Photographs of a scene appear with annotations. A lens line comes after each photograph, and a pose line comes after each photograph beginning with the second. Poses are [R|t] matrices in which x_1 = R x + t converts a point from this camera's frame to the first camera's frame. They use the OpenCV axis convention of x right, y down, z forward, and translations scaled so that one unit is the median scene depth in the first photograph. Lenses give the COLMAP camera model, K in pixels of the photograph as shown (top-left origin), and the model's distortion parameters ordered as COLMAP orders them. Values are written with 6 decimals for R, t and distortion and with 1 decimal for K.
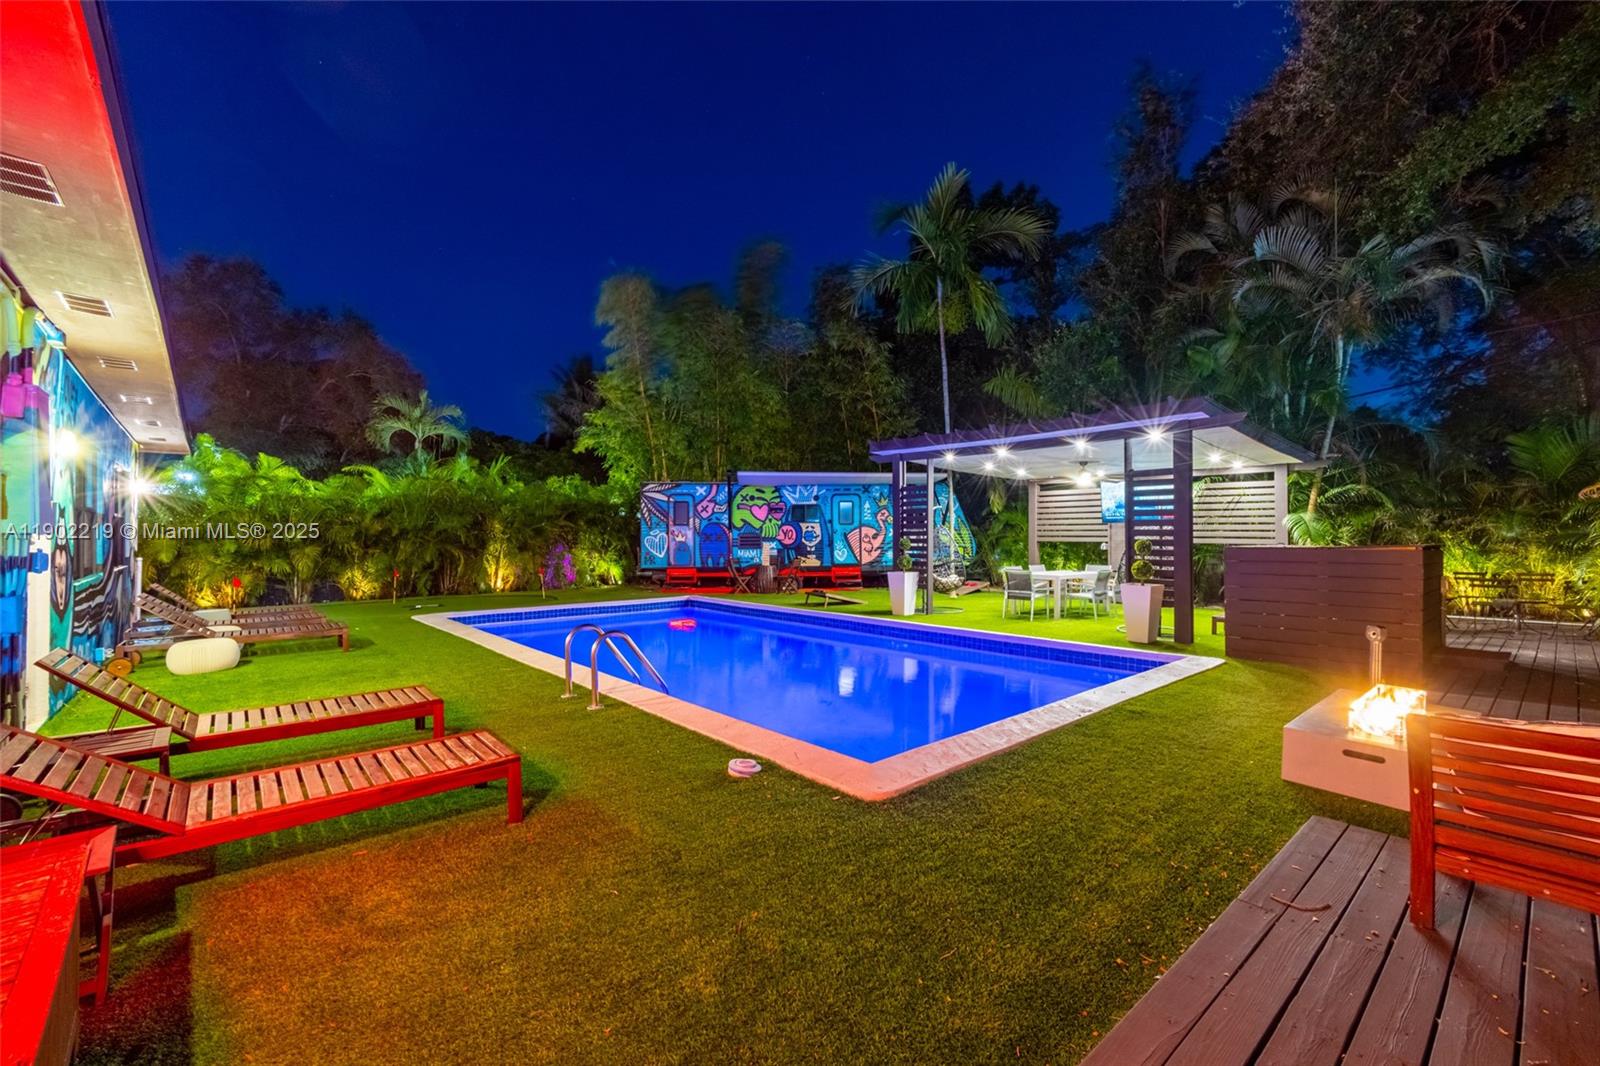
lens RADIAL K [[672.6, 0, 800.0], [0, 672.6, 533.0], [0, 0, 1]] dist [-0.010268, 0.000021]
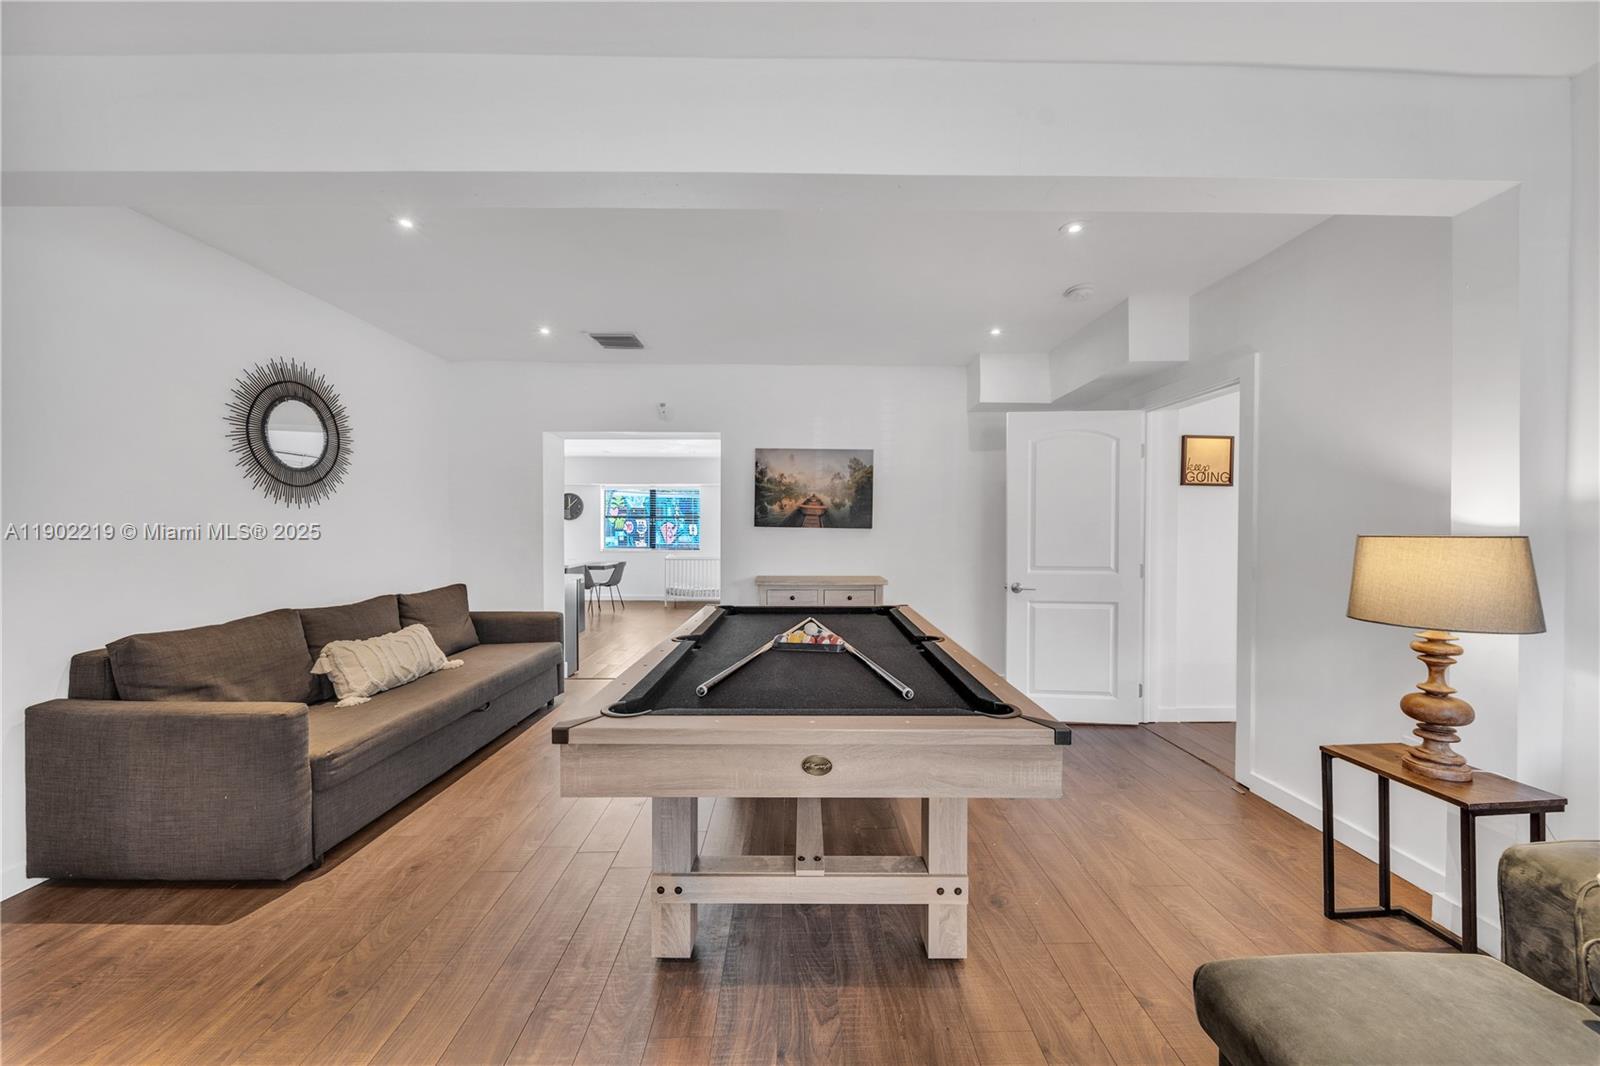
lens RADIAL K [[561.4, 0, 800.0], [0, 561.4, 533.0], [0, 0, 1]] dist [-0.000981, -0.000199]
pose [[0.656191, -0.005726, 0.754573, -0.769014], [-0.004234, 0.999928, 0.011270, -0.000104], [-0.754583, -0.010590, 0.656119, -0.167229]]
